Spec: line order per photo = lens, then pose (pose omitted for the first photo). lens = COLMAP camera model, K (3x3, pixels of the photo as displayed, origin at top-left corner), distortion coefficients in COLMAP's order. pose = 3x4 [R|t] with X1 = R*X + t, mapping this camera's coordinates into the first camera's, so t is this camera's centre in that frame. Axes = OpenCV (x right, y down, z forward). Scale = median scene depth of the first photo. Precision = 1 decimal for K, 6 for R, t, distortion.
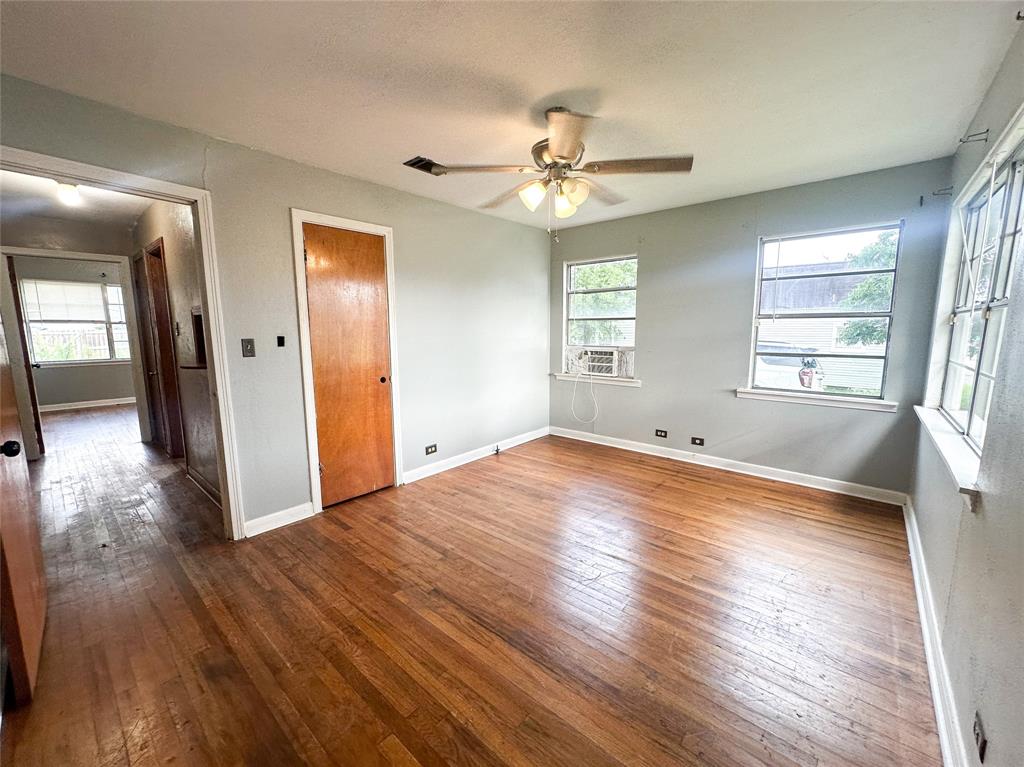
lens RADIAL K [[409.2, 0, 518.5], [0, 409.2, 383.4], [0, 0, 1]] dist [-0.002144, 0.000632]
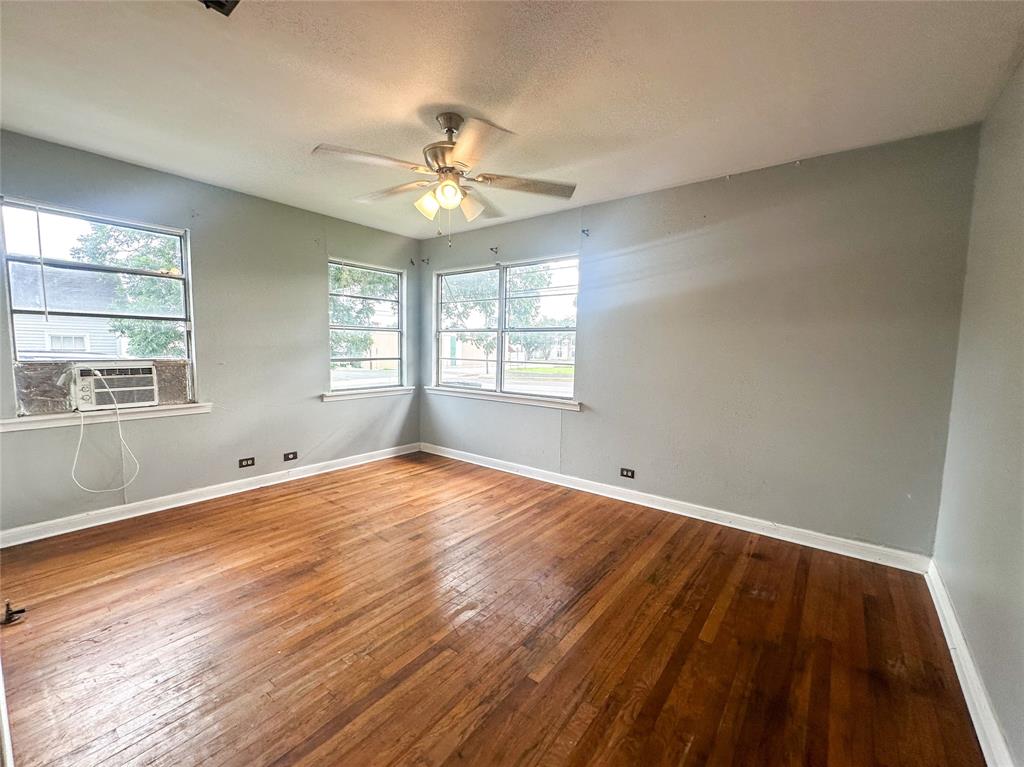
lens RADIAL K [[409.2, 0, 514.2], [0, 409.2, 382.1], [0, 0, 1]] dist [-0.002144, 0.000632]
pose [[-0.031048, -0.089007, 0.995547, -0.557287], [0.116359, 0.988933, 0.092044, -0.059437], [-0.992722, 0.118699, -0.020348, 0.549586]]
